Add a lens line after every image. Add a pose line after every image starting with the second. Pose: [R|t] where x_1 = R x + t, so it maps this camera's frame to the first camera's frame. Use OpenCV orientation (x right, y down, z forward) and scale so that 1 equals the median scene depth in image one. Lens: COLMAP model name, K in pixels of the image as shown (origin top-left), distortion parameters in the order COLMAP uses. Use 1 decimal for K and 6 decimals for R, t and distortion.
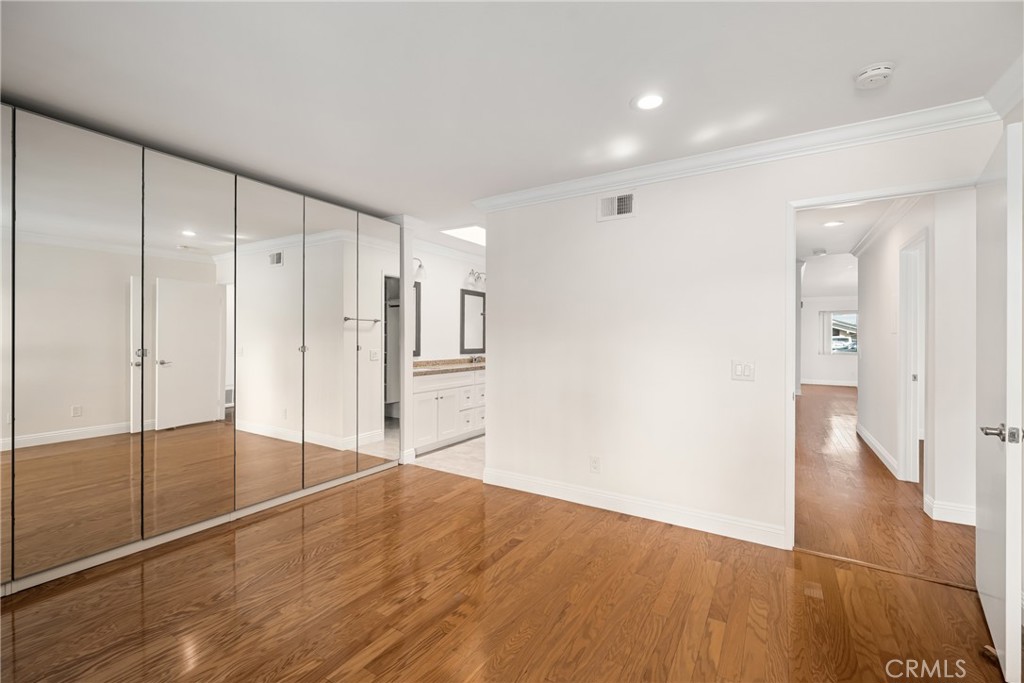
lens RADIAL K [[425.5, 0, 519.7], [0, 425.5, 342.8], [0, 0, 1]] dist [-0.004417, -0.000500]
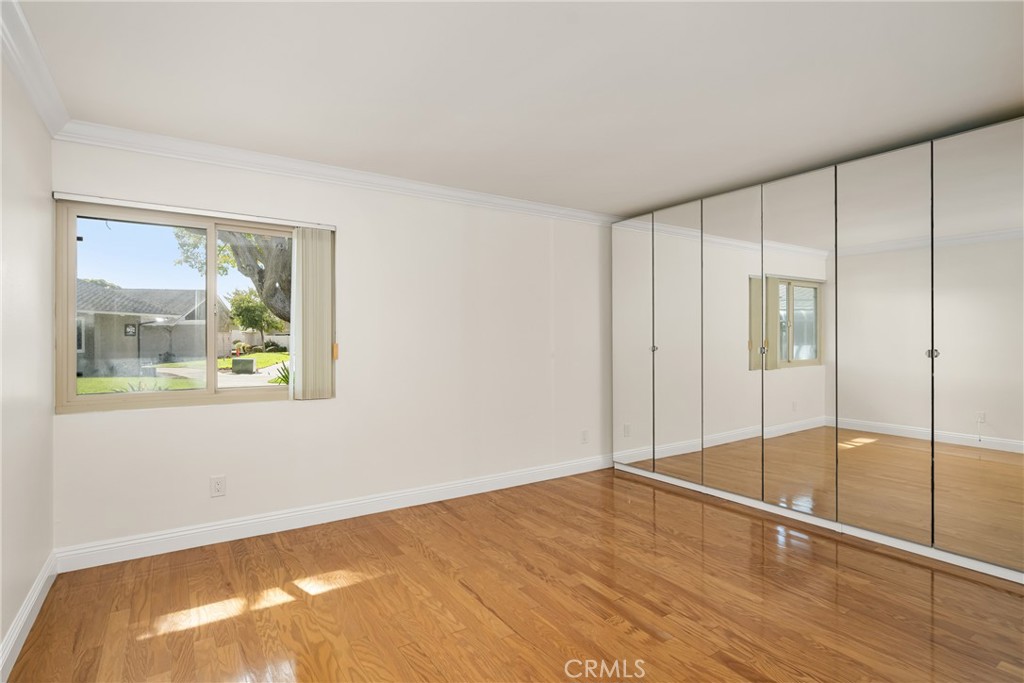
lens RADIAL K [[529.1, 0, 513.4], [0, 529.1, 339.7], [0, 0, 1]] dist [-0.004969, -0.000797]
pose [[-0.430650, 0.001795, -0.902517, 0.886098], [-0.006569, 0.999965, 0.005123, -0.013530], [0.902495, 0.008135, -0.430623, 1.079051]]
